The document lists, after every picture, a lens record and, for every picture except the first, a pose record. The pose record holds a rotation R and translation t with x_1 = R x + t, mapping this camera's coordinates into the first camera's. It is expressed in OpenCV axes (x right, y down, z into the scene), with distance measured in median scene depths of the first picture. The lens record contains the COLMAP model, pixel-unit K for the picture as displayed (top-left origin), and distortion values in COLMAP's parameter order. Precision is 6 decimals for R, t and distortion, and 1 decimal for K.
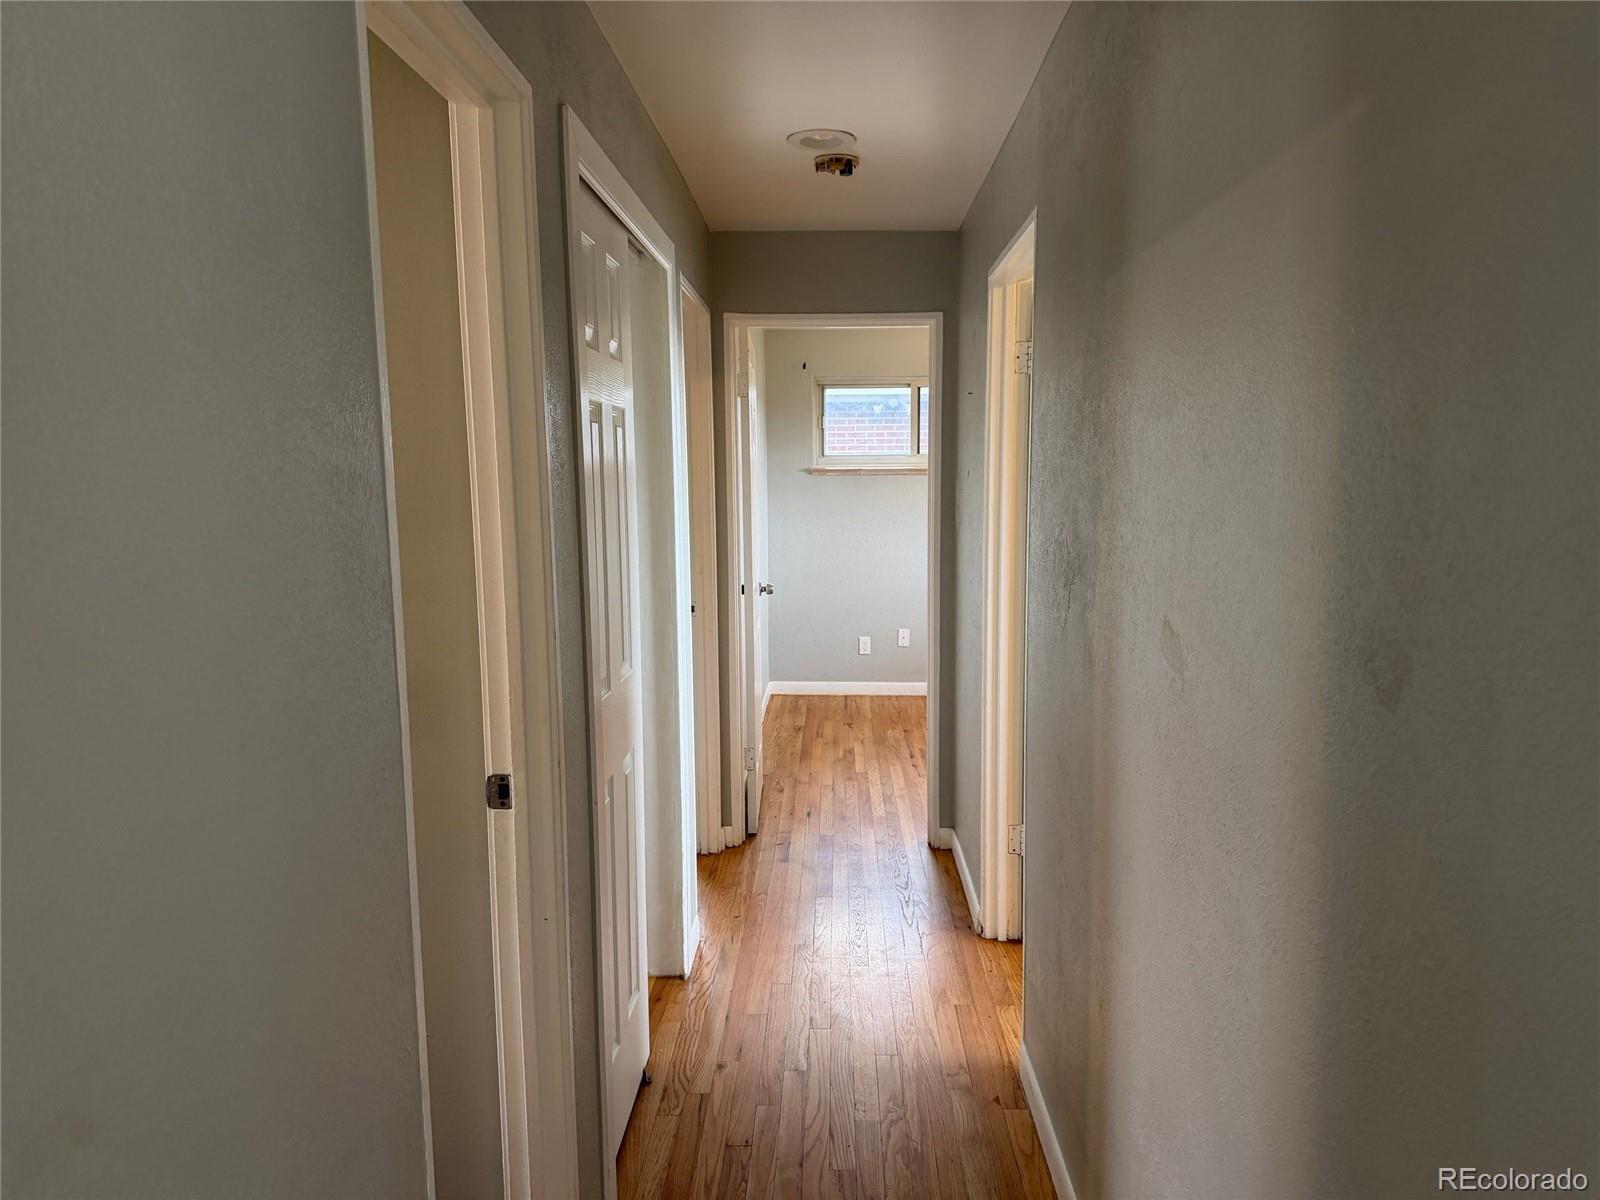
lens RADIAL K [[1132.6, 0, 800.1], [0, 1132.6, 600.5], [0, 0, 1]] dist [0.037440, -0.033675]
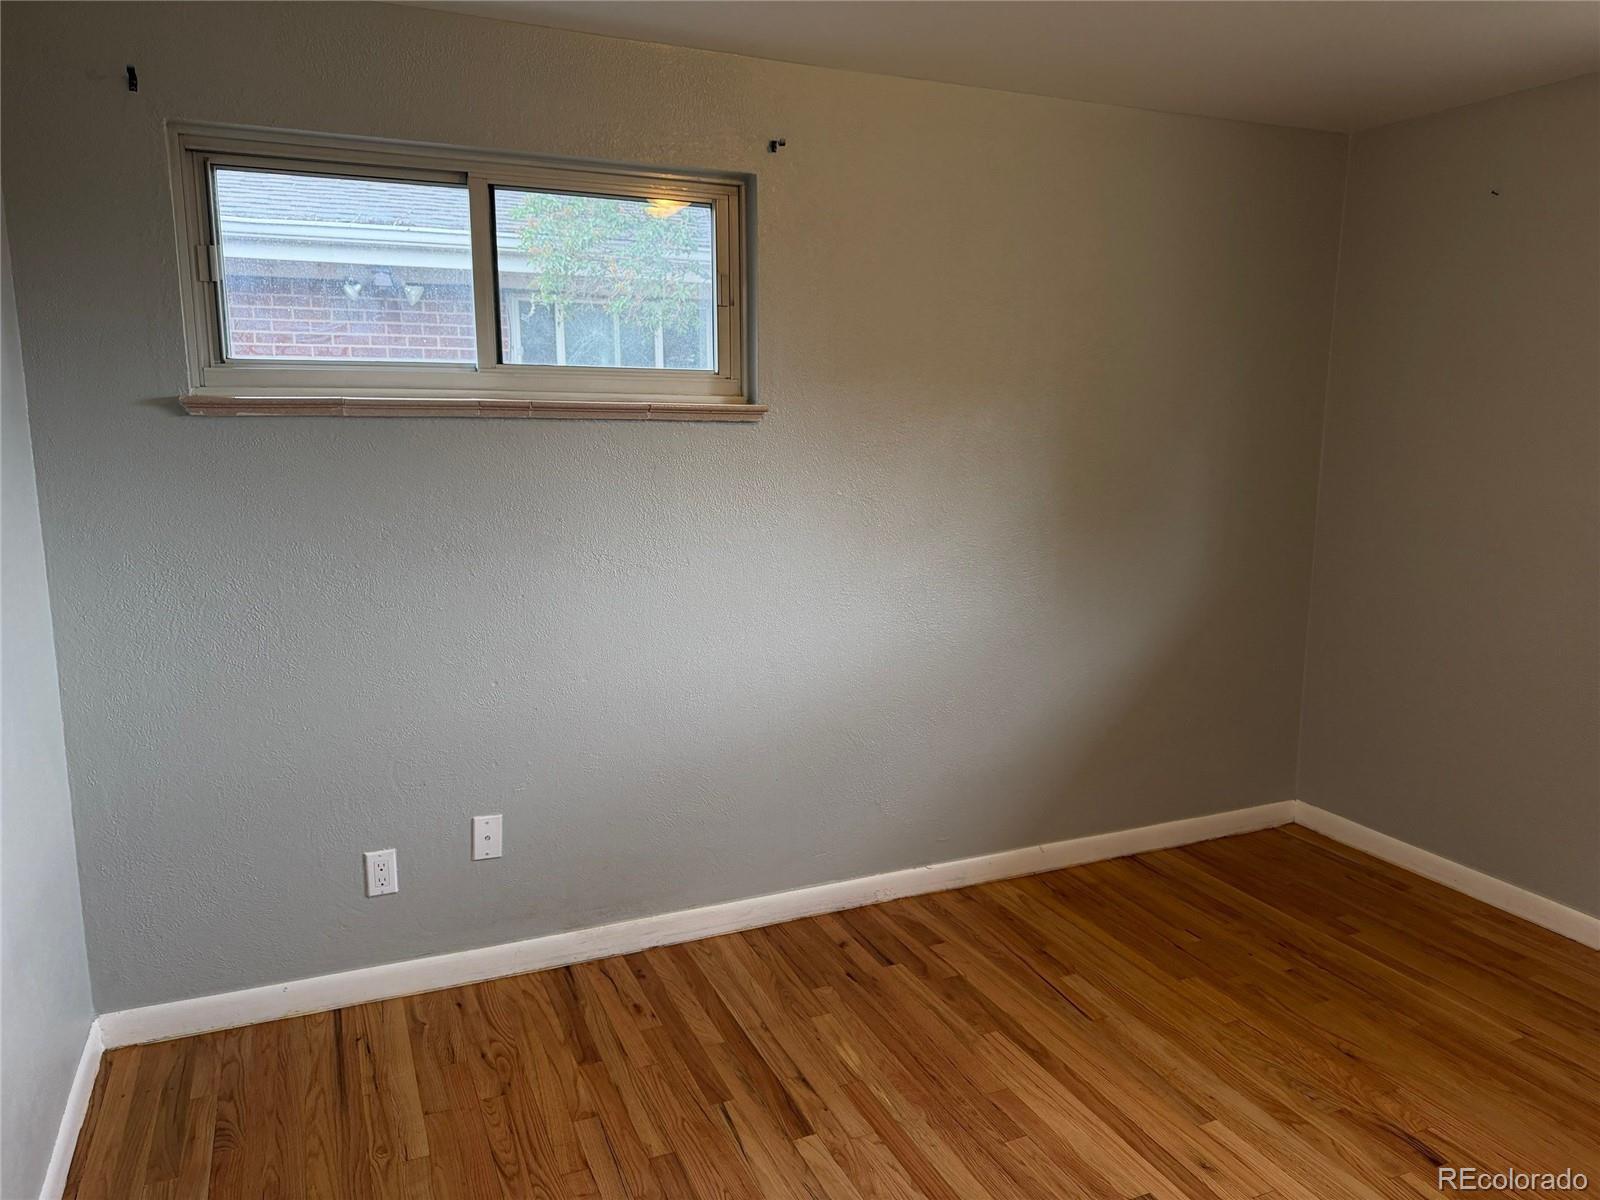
lens RADIAL K [[1132.6, 0, 797.1], [0, 1132.6, 597.6], [0, 0, 1]] dist [0.037440, -0.033675]
pose [[0.901096, -0.062440, 0.429100, 0.027188], [0.039980, 0.997326, 0.061168, -0.077557], [-0.431772, -0.037963, 0.901183, 0.672565]]
